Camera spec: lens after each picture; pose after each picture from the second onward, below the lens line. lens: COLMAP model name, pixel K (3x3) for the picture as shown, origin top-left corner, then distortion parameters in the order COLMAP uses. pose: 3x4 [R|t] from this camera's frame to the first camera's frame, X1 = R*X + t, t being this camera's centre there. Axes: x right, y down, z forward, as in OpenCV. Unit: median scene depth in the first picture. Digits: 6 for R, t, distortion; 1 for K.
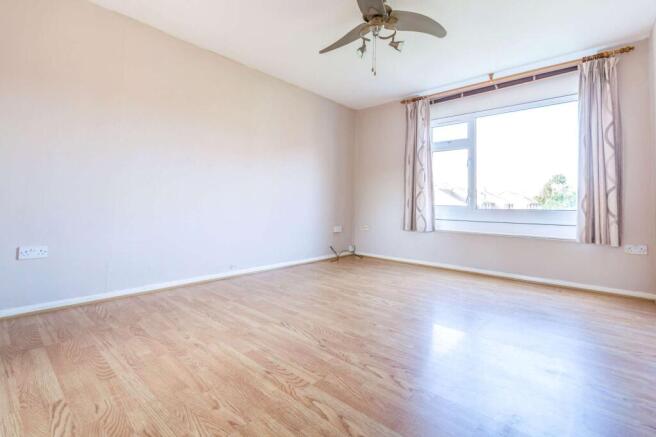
lens RADIAL K [[299.9, 0, 329.1], [0, 299.9, 216.9], [0, 0, 1]] dist [-0.003645, -0.000334]
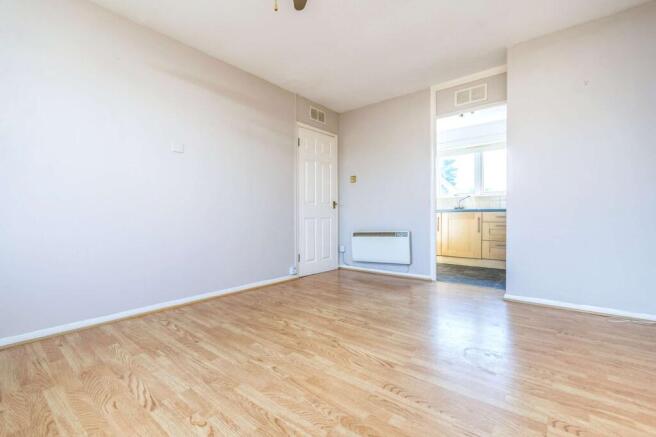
lens RADIAL K [[299.9, 0, 326.7], [0, 299.9, 217.4], [0, 0, 1]] dist [-0.003645, -0.000334]
pose [[-0.999215, -0.010011, -0.038325, 0.059392], [-0.011446, 0.999235, 0.037404, -0.080923], [0.037921, 0.037813, -0.998565, 2.202644]]
